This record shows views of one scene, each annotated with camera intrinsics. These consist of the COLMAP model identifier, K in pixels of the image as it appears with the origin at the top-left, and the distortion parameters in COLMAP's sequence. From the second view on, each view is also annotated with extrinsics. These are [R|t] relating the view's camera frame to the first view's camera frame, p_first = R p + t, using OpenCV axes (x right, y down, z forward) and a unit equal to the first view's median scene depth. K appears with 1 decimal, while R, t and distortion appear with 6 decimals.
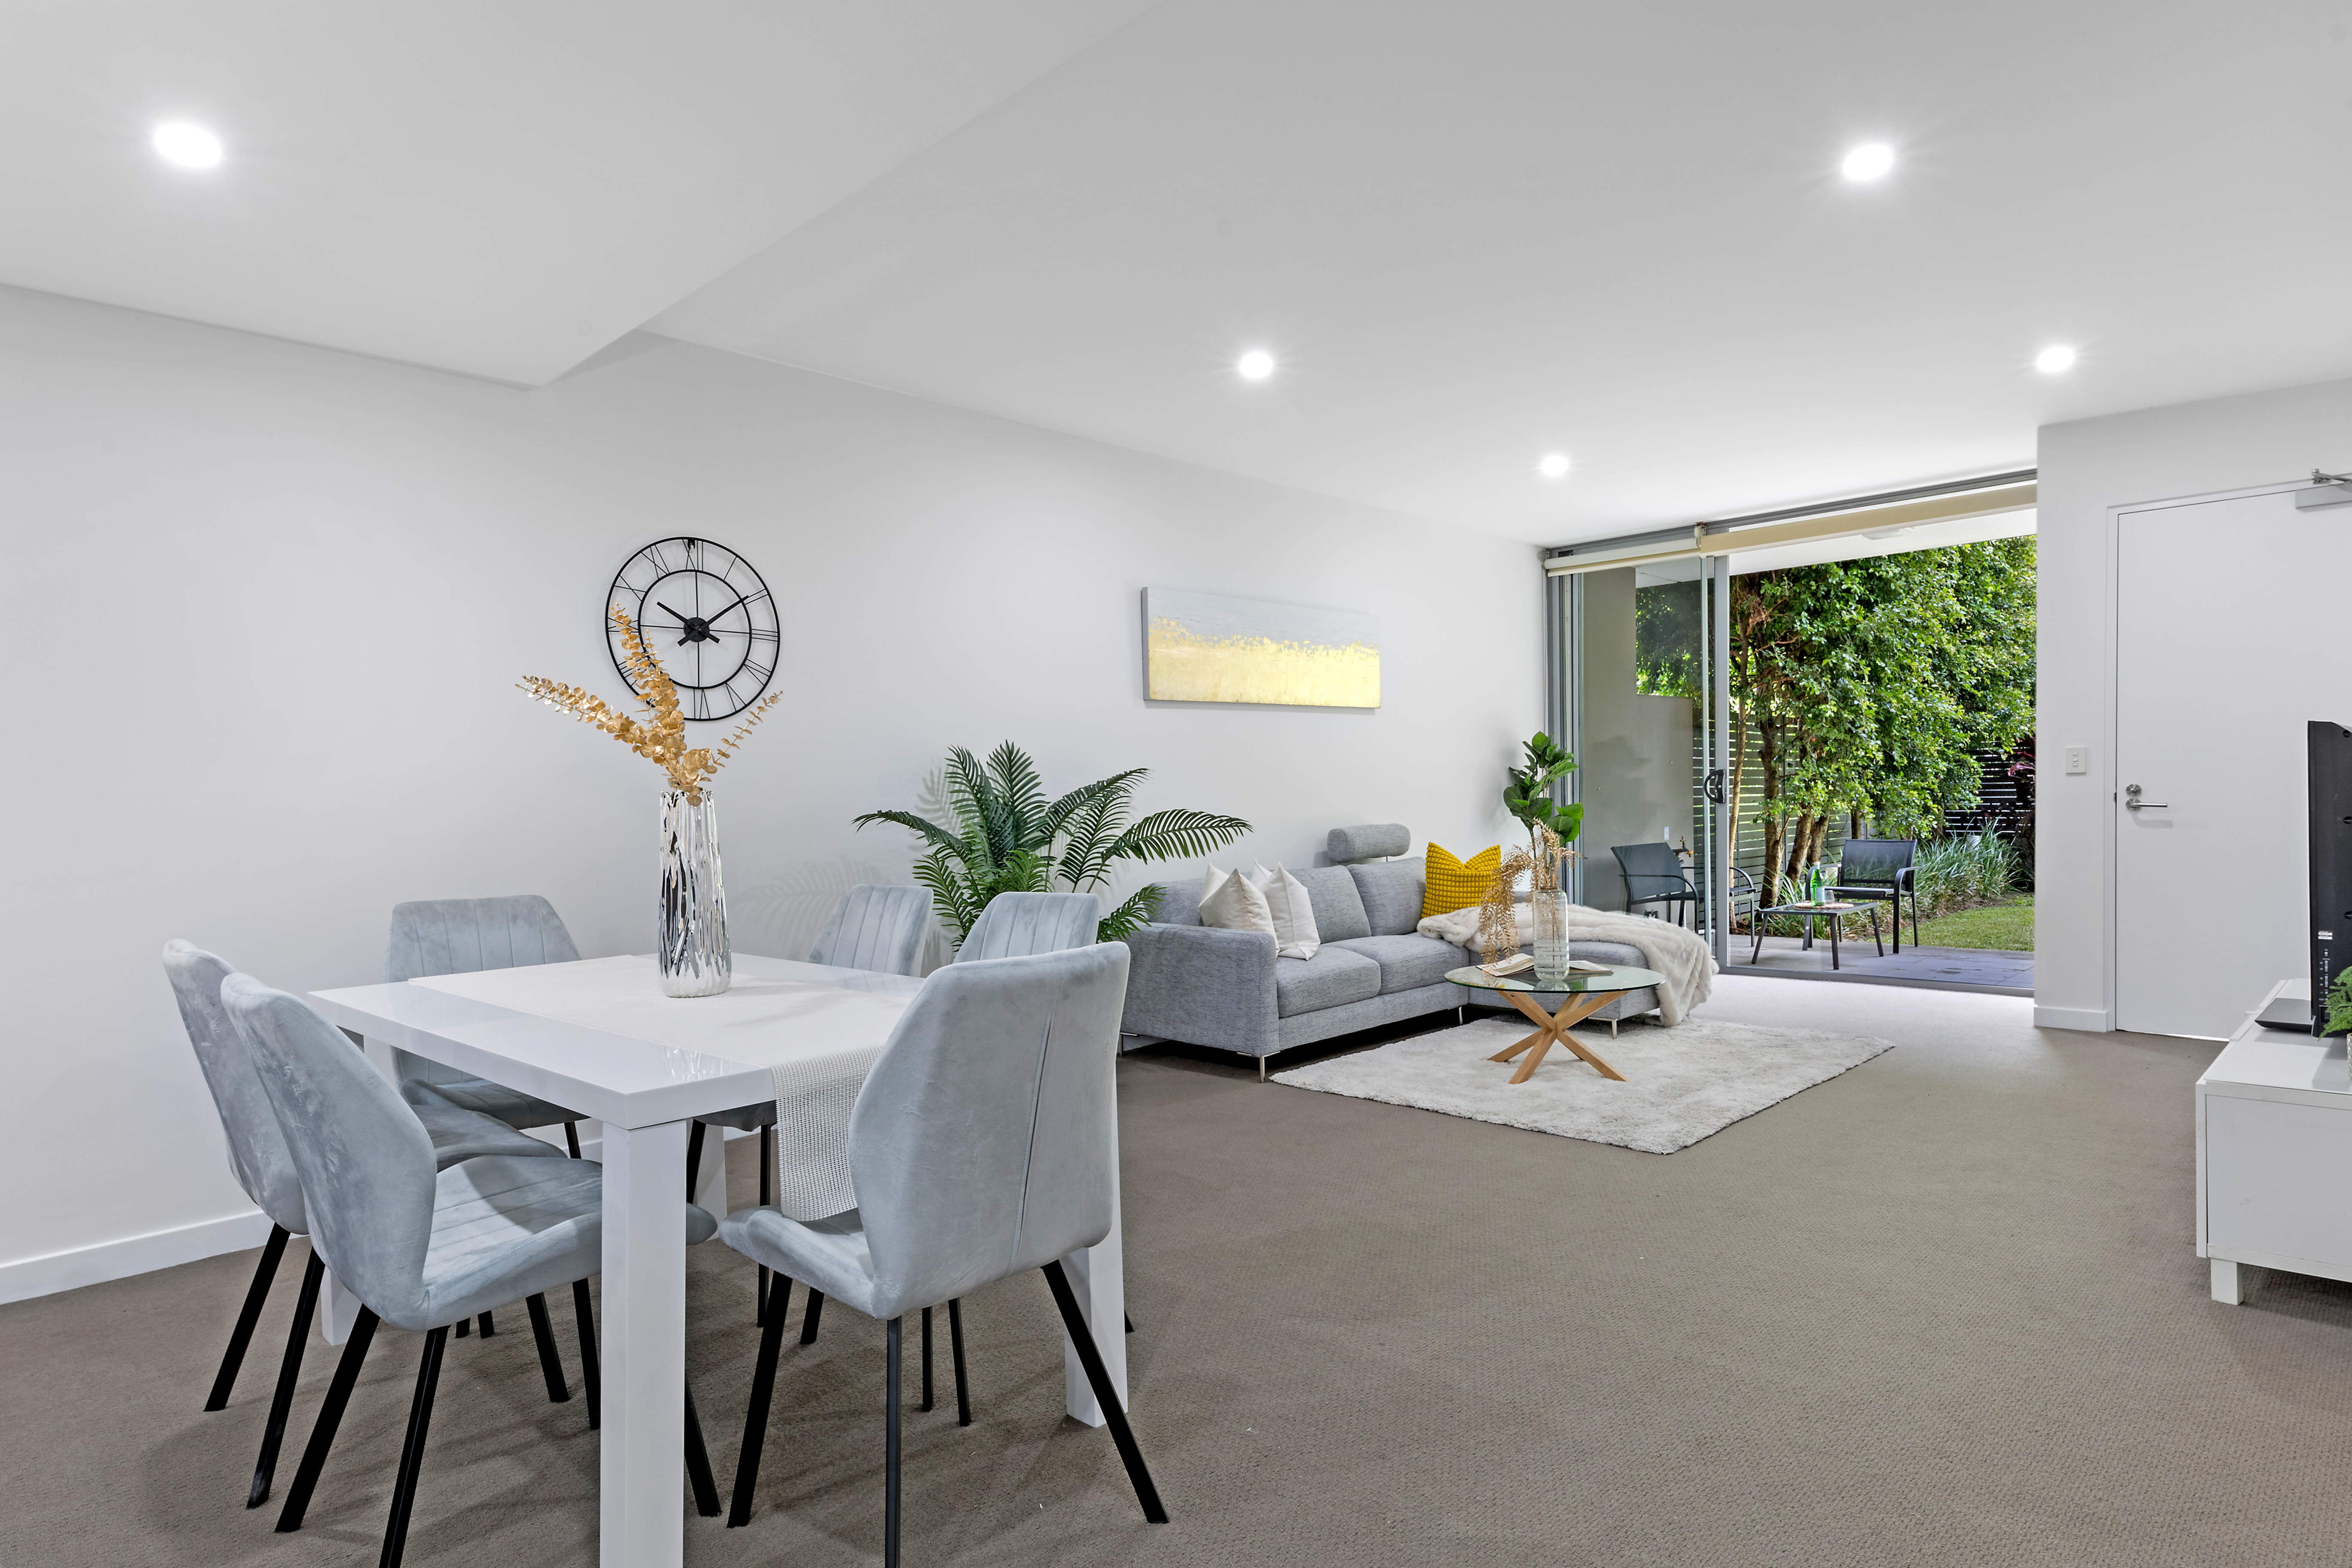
lens RADIAL K [[1339.8, 0, 1179.0], [0, 1339.8, 844.3], [0, 0, 1]] dist [0.001367, 0.000603]
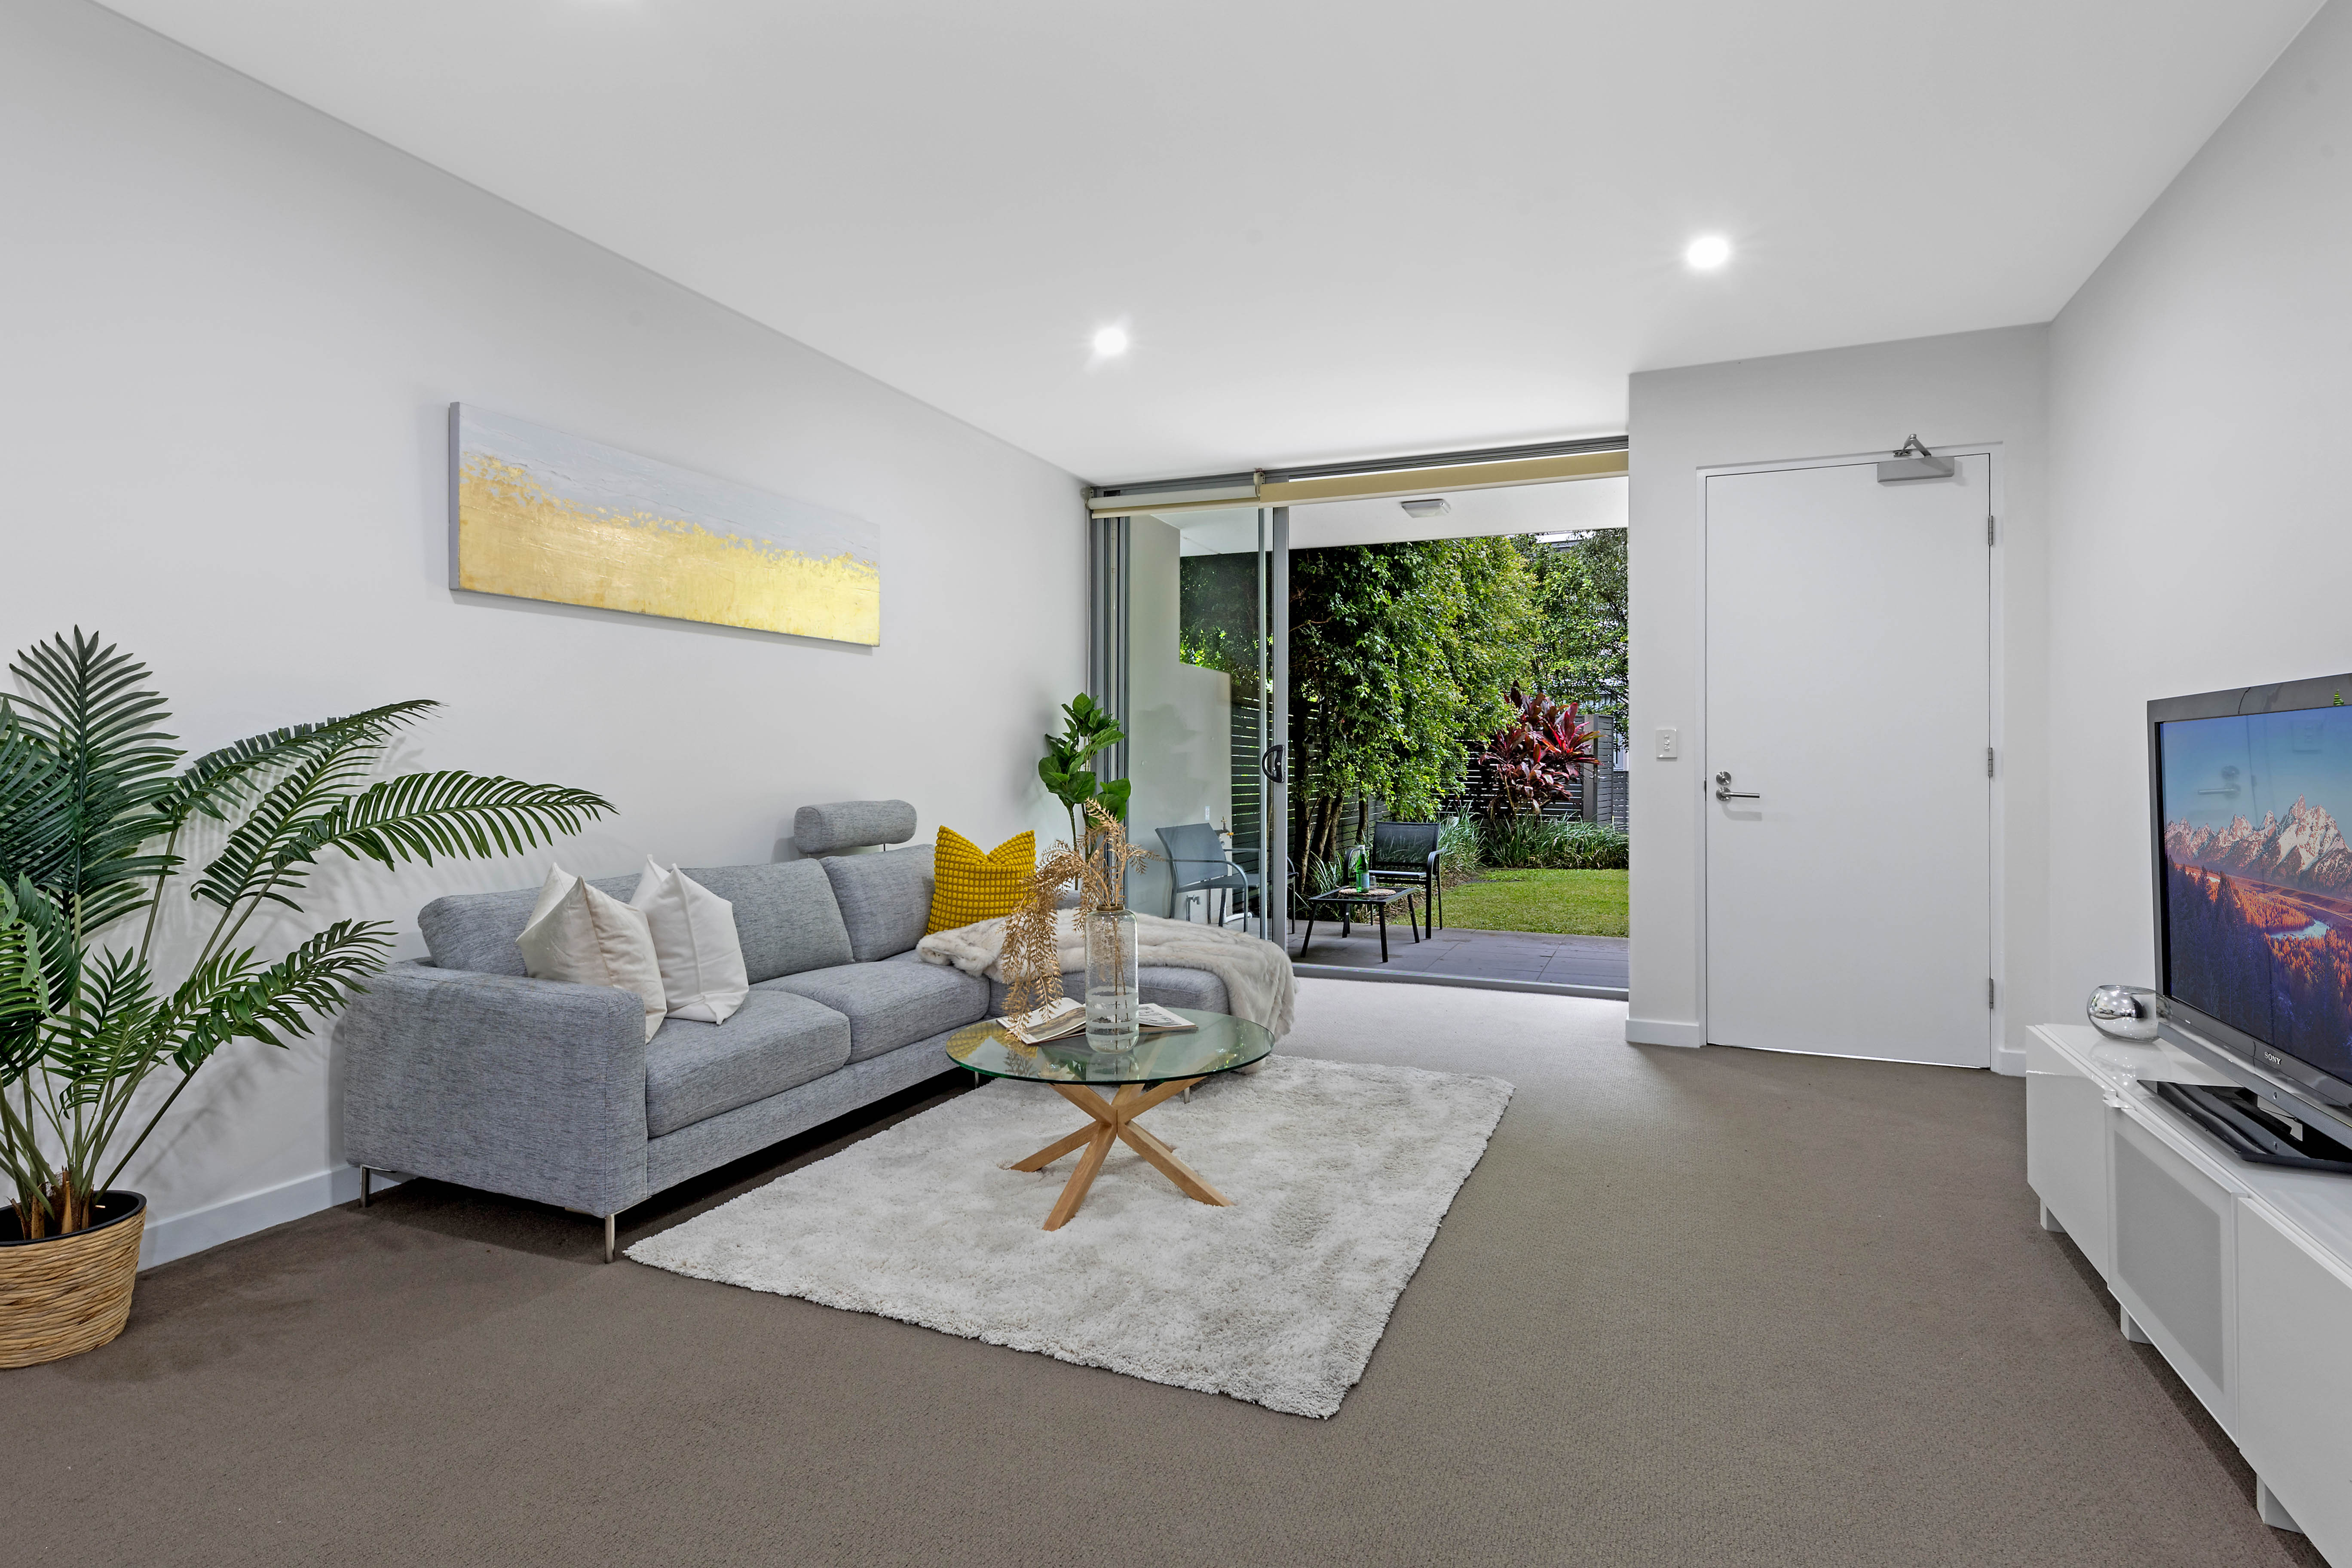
lens RADIAL K [[1156.0, 0, 1251.6], [0, 1156.0, 802.1], [0, 0, 1]] dist [0.025406, 0.000015]
pose [[0.911879, 0.015521, 0.410167, 0.080458], [-0.011713, 0.999862, -0.011794, -0.009333], [-0.410293, 0.005951, 0.911934, 0.342910]]
